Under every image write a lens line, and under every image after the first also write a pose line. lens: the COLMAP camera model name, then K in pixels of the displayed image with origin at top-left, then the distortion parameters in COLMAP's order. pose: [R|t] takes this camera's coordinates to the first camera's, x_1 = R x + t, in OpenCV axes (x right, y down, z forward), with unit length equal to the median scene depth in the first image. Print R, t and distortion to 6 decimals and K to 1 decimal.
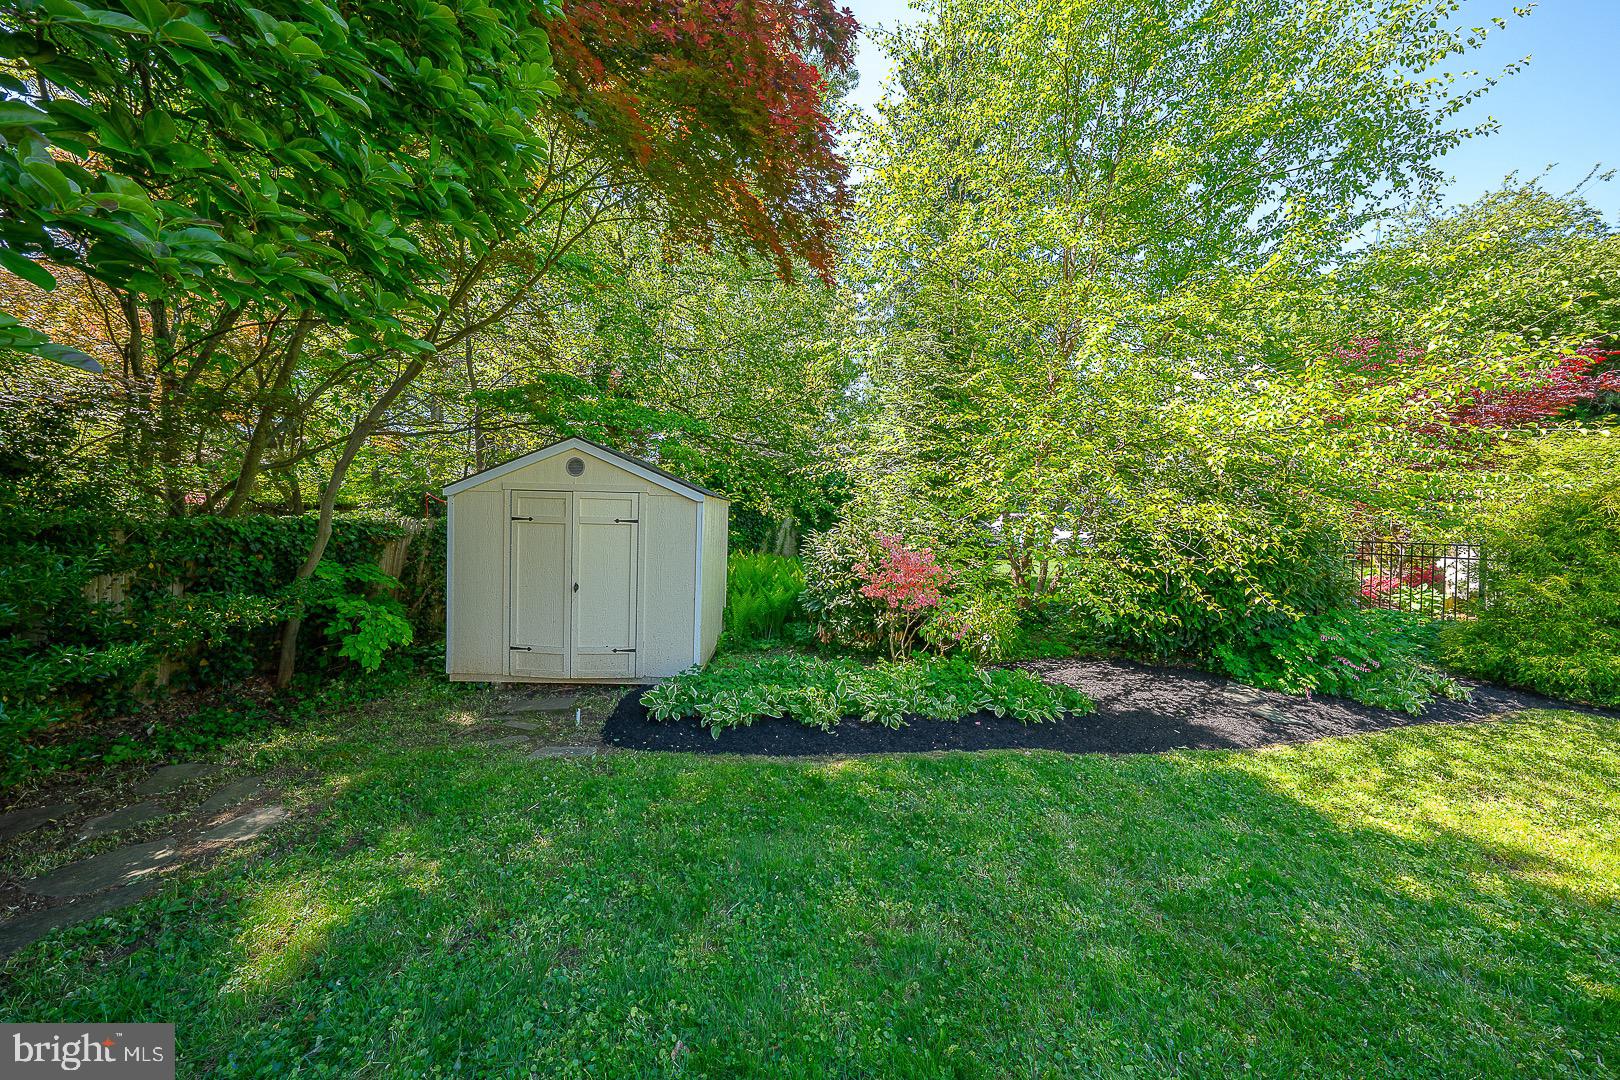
lens RADIAL K [[557.0, 0, 807.9], [0, 557.0, 534.2], [0, 0, 1]] dist [-0.025484, 0.005229]
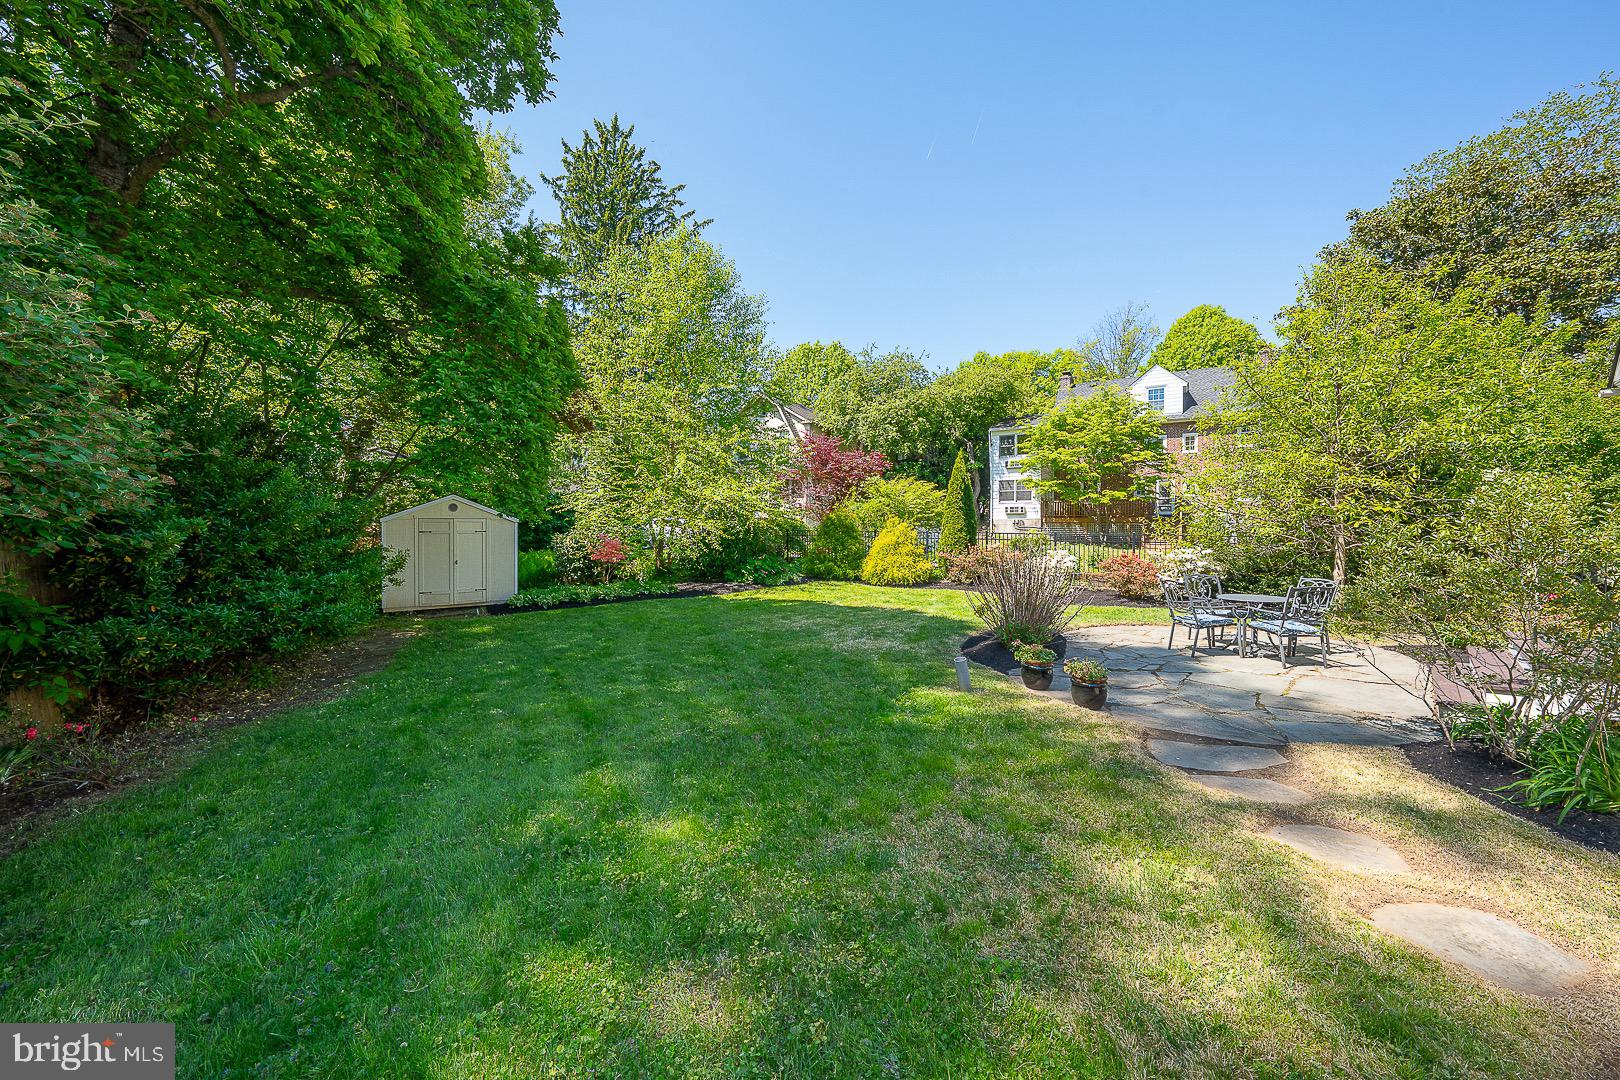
lens RADIAL K [[557.0, 0, 807.9], [0, 557.0, 534.2], [0, 0, 1]] dist [-0.025484, 0.005229]
pose [[0.828669, -0.033908, 0.558711, -0.456737], [0.034364, 0.999362, 0.009682, 0.010279], [-0.558683, 0.011177, 0.829306, -1.513193]]
